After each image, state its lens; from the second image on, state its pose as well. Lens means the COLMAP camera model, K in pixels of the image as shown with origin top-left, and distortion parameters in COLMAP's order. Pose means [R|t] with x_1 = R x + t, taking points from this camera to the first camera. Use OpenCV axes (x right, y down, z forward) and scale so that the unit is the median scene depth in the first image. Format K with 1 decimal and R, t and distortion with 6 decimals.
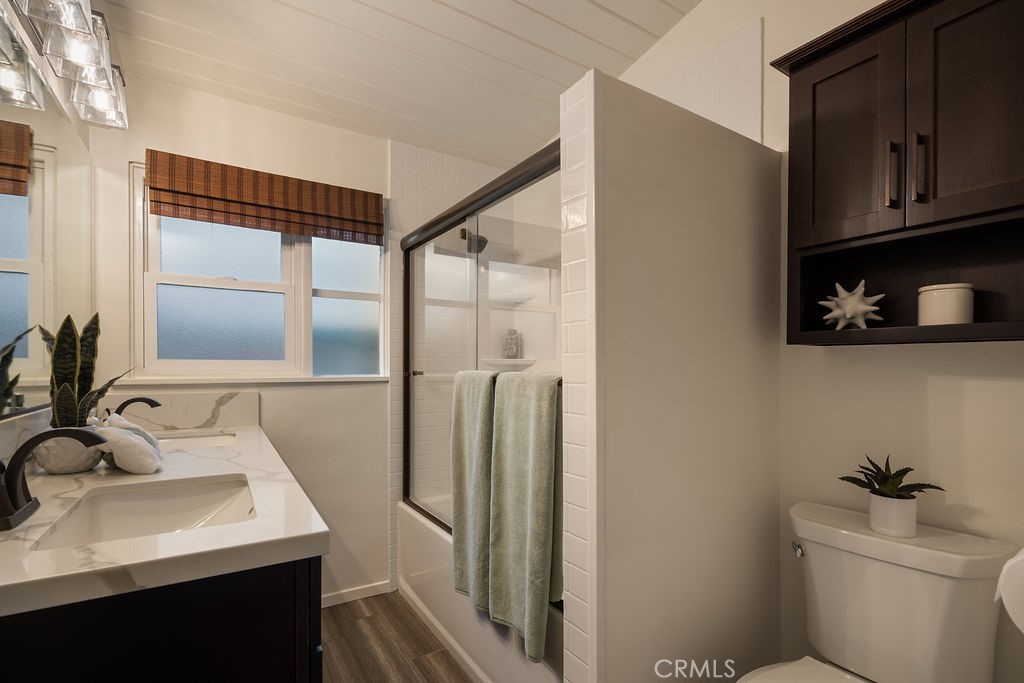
lens RADIAL K [[465.6, 0, 497.0], [0, 465.6, 372.0], [0, 0, 1]] dist [-0.002340, -0.000178]
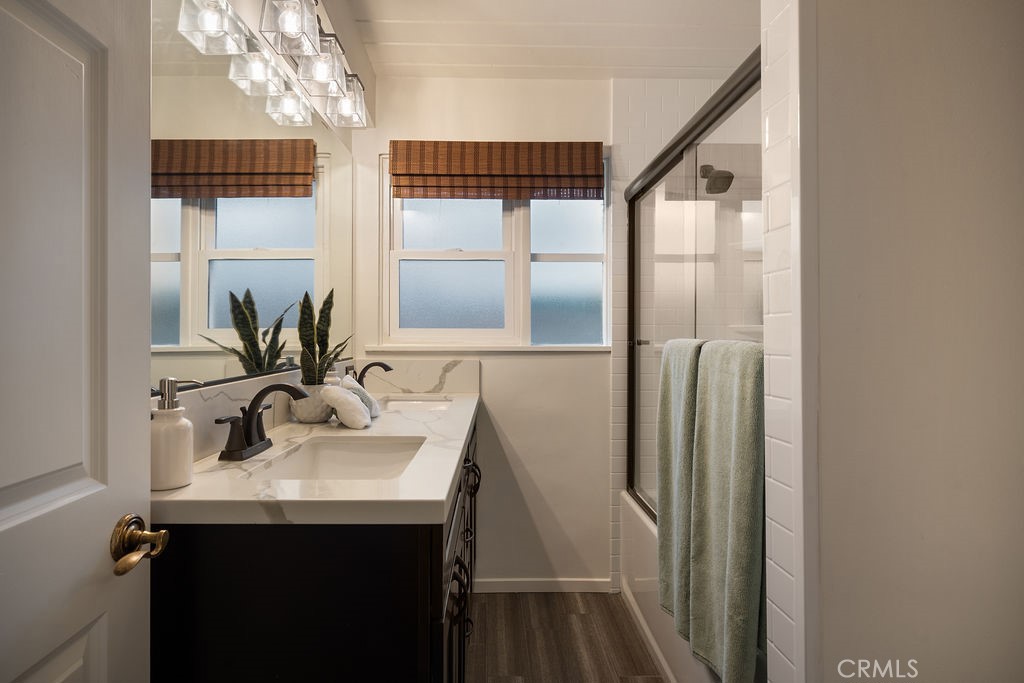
lens RADIAL K [[531.0, 0, 510.9], [0, 531.0, 336.5], [0, 0, 1]] dist [0.004229, 0.000617]
pose [[0.863377, -0.000348, -0.504559, 0.140404], [-0.005884, 0.999925, -0.010758, 0.004087], [0.504525, 0.012256, 0.863310, 0.046146]]
